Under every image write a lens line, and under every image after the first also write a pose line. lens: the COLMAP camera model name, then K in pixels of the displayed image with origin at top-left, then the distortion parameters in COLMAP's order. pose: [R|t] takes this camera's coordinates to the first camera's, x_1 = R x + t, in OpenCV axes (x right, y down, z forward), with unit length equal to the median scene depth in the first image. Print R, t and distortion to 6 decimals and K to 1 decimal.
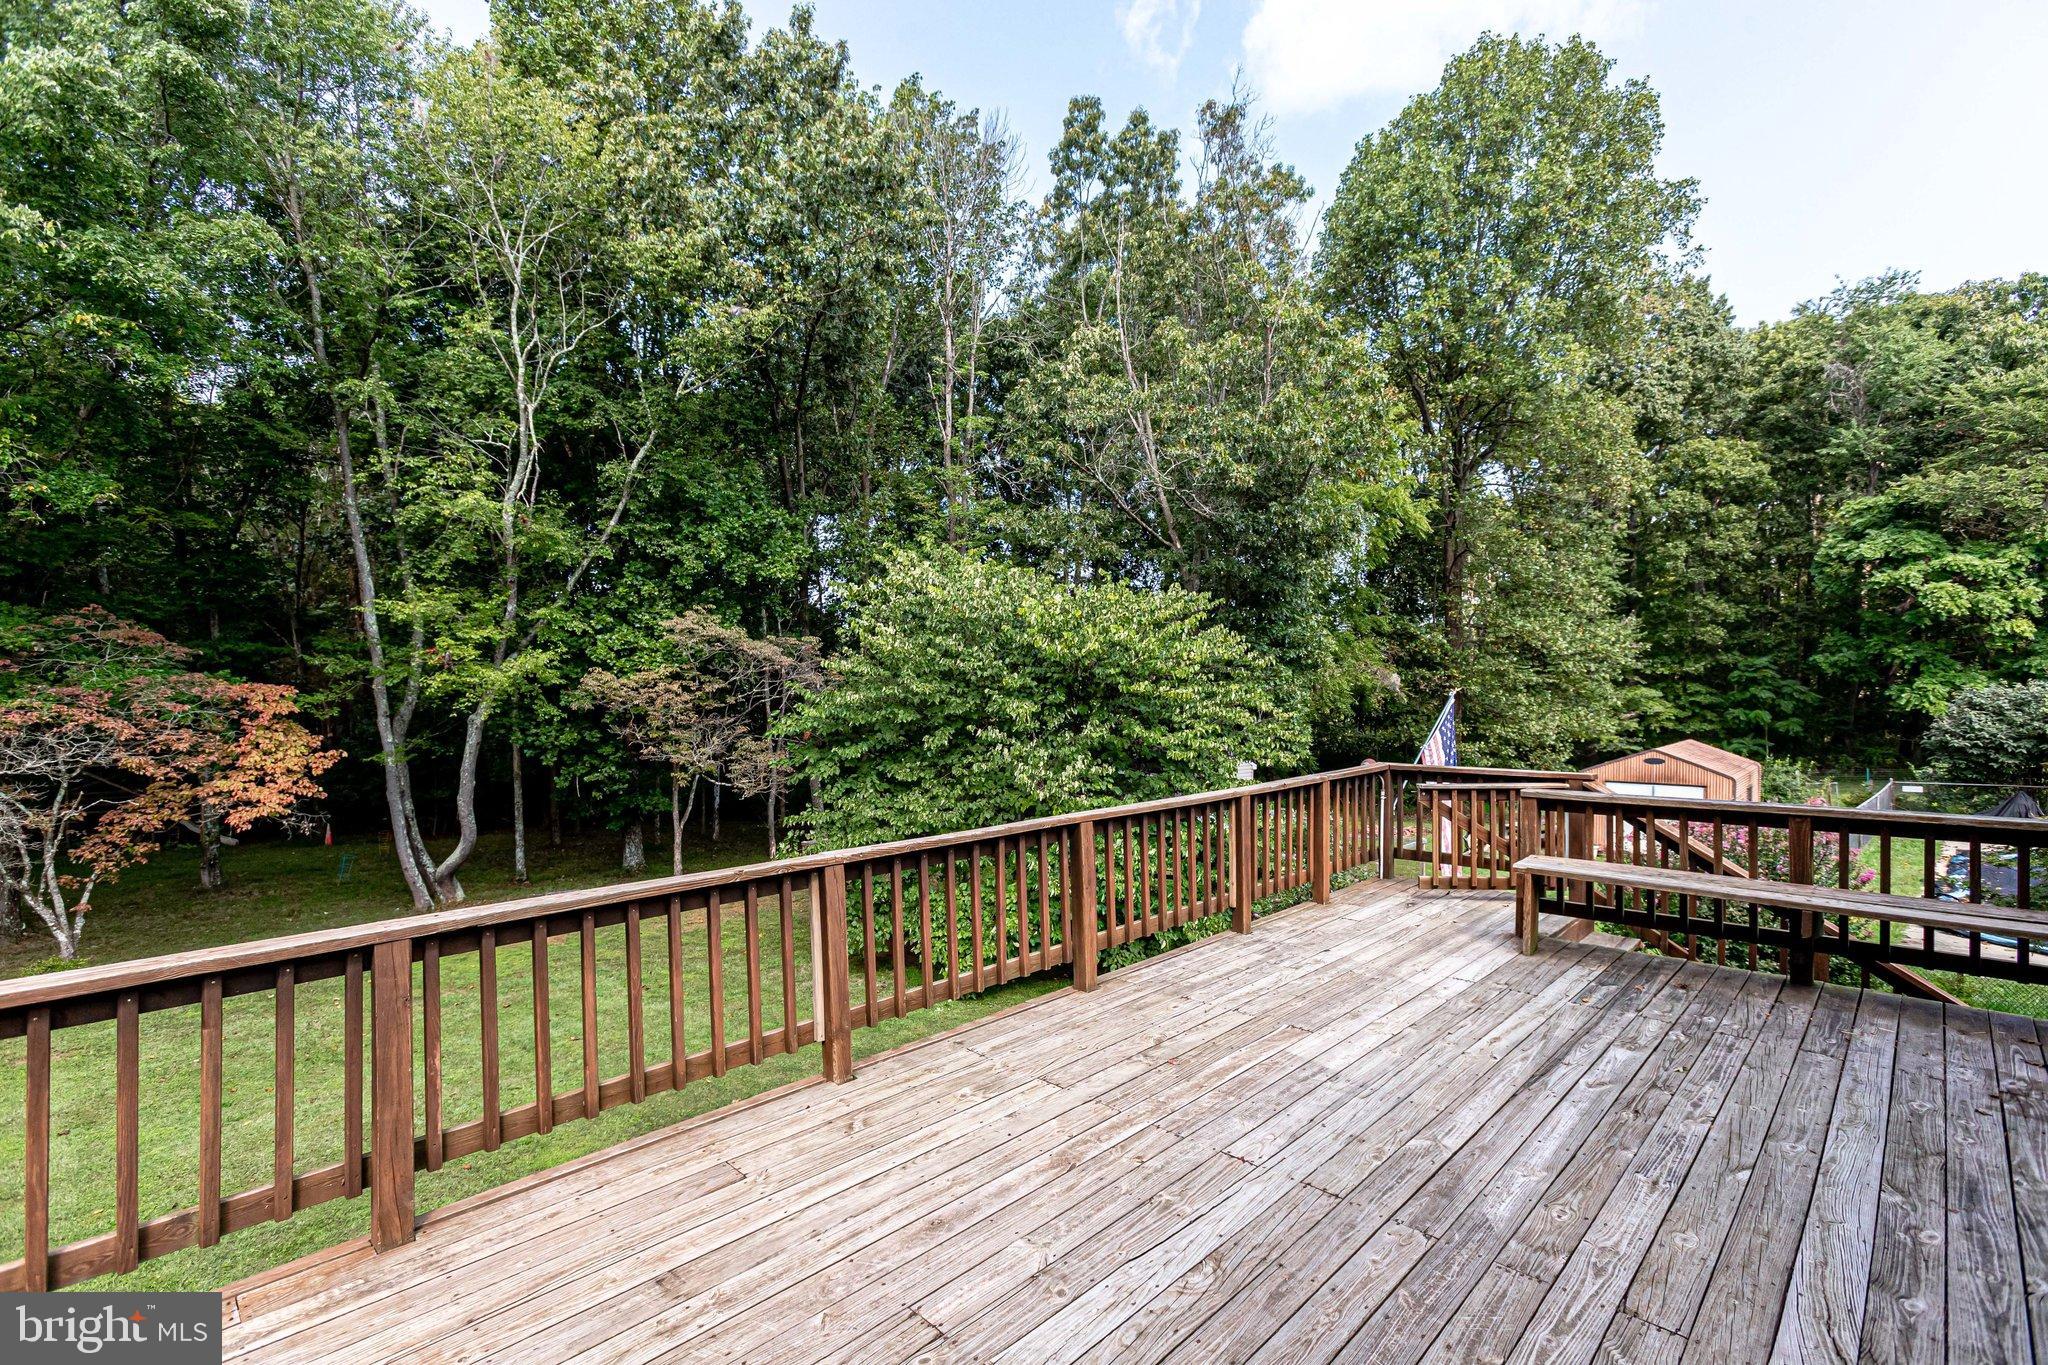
lens RADIAL K [[919.2, 0, 1018.3], [0, 919.2, 700.0], [0, 0, 1]] dist [-0.002691, 0.007853]
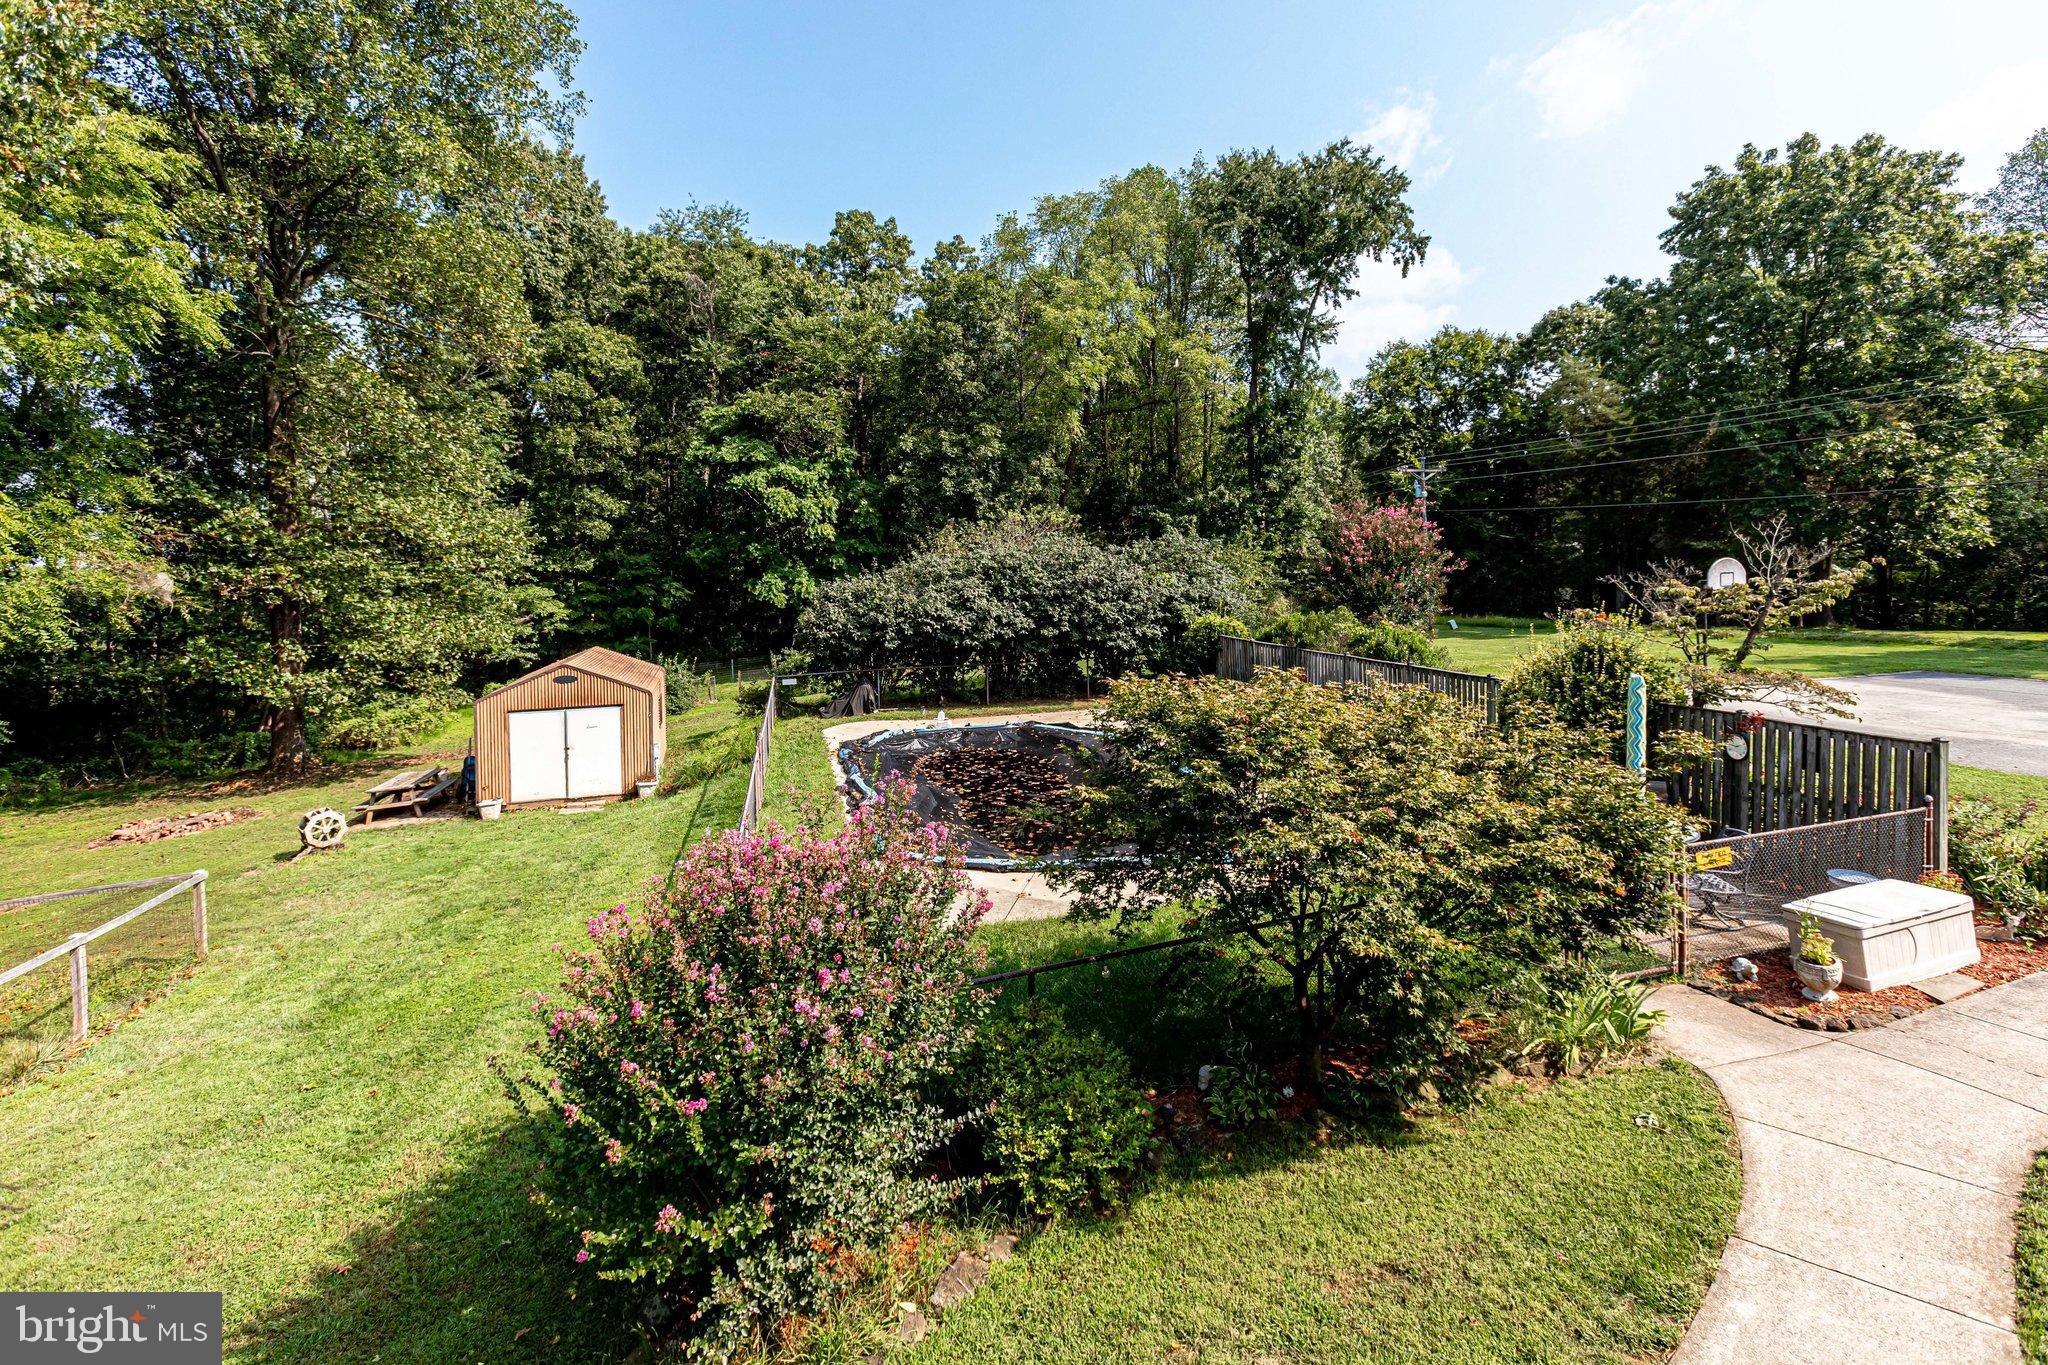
lens RADIAL K [[966.7, 0, 1008.2], [0, 966.7, 577.3], [0, 0, 1]] dist [0.010735, 0.004209]
pose [[0.487875, -0.010366, 0.872852, 0.097868], [0.032025, 0.999469, -0.006031, -0.003026], [-0.872326, 0.030895, 0.487947, 0.166571]]
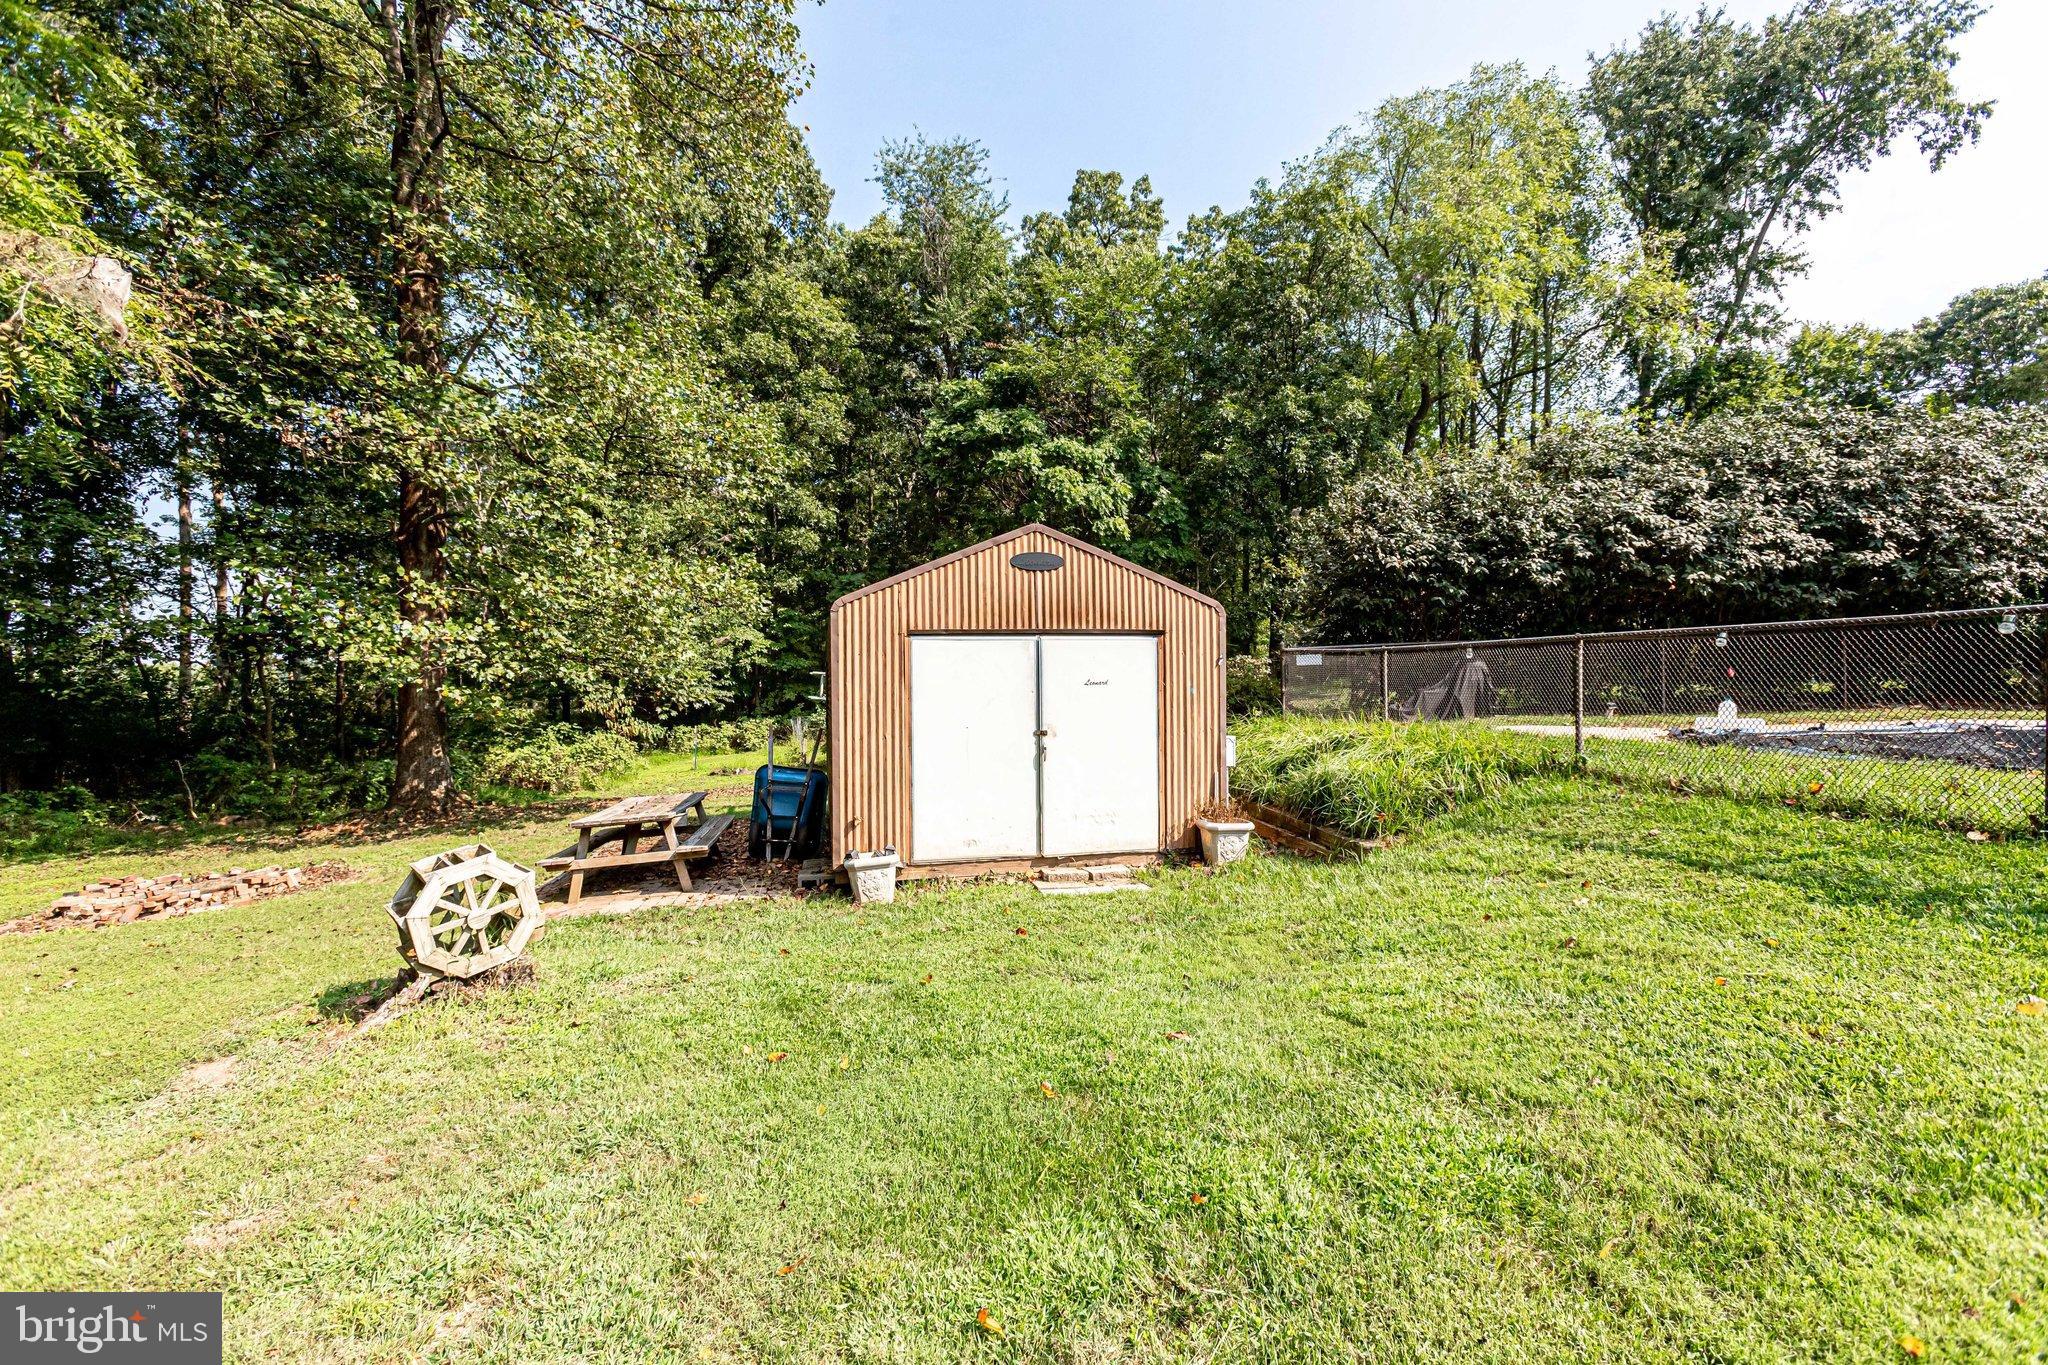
lens RADIAL K [[919.2, 0, 1018.2], [0, 919.2, 685.9], [0, 0, 1]] dist [-0.002691, 0.007853]
pose [[0.559365, -0.004721, 0.828908, 0.259900], [0.019552, 0.999781, -0.007500, 0.065825], [-0.828691, 0.020402, 0.559334, 0.505133]]
